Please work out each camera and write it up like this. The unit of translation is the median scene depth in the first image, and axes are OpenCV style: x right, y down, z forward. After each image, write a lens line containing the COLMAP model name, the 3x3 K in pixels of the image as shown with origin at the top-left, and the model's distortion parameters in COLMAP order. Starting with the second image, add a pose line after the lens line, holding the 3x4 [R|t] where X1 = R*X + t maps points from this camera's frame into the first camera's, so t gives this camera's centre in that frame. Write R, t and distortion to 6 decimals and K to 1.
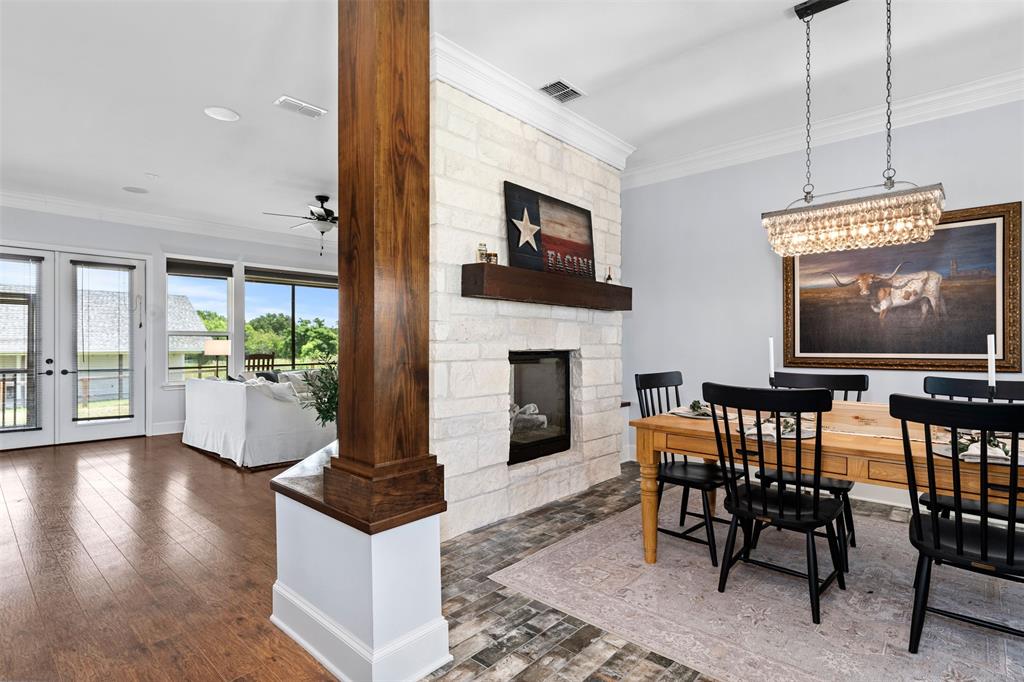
lens RADIAL K [[502.7, 0, 512.0], [0, 502.7, 341.0], [0, 0, 1]] dist [-0.000219, -0.000186]
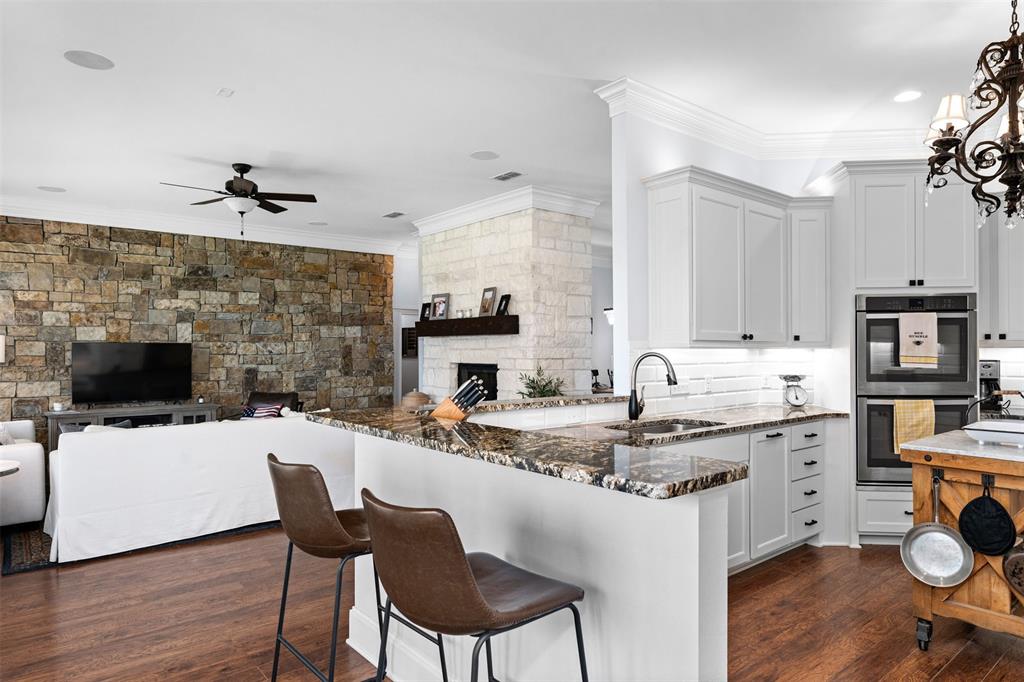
lens RADIAL K [[628.3, 0, 514.3], [0, 628.3, 353.3], [0, 0, 1]] dist [0.000376, -0.000012]
pose [[0.142237, 0.001368, 0.989832, -1.118161], [-0.004701, 0.999989, -0.000706, -0.008017], [-0.989821, -0.004553, 0.142242, 0.420476]]
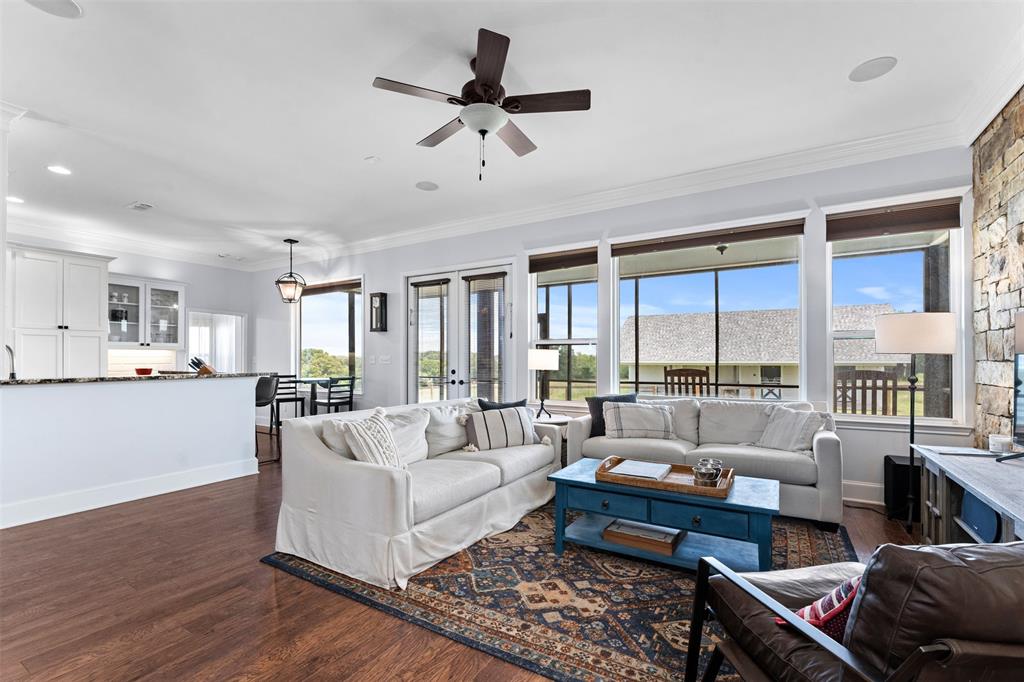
lens RADIAL K [[445.8, 0, 509.3], [0, 445.8, 355.4], [0, 0, 1]] dist [-0.001475, -0.000090]
pose [[0.196369, -0.004771, -0.980518, 0.057526], [0.009853, 0.999947, -0.002892, 0.007412], [0.980481, -0.009093, 0.196406, 0.834430]]
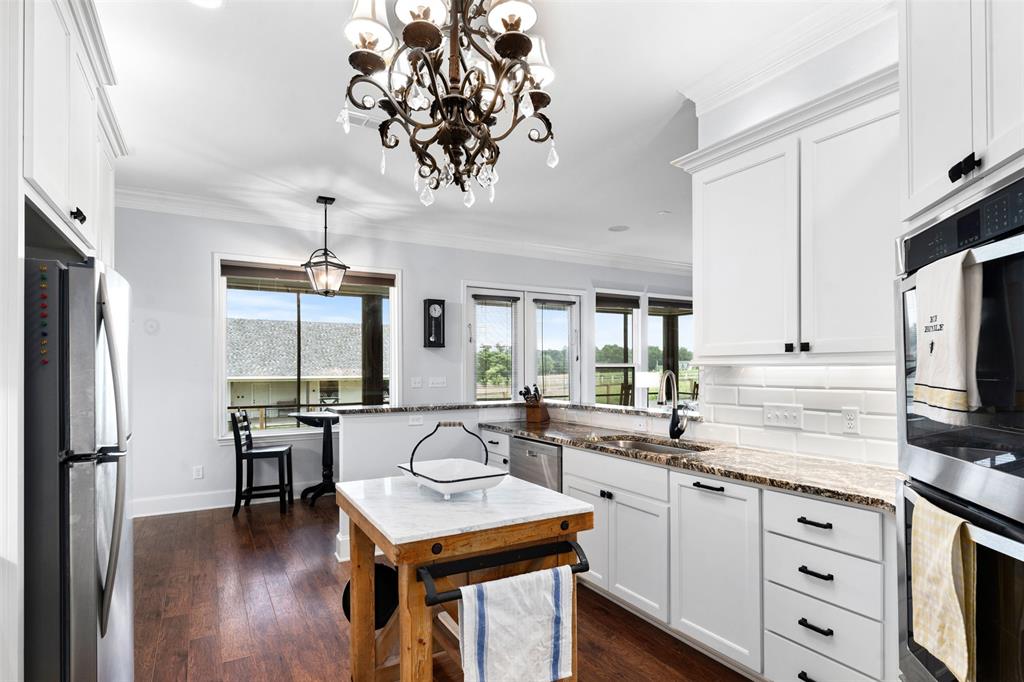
lens RADIAL K [[527.5, 0, 510.2], [0, 527.5, 369.3], [0, 0, 1]] dist [0.001073, -0.000001]
pose [[0.951480, -0.001825, -0.307706, -0.530161], [0.004280, 0.999964, 0.007303, -0.015008], [0.307682, -0.008266, 0.951453, -0.103956]]
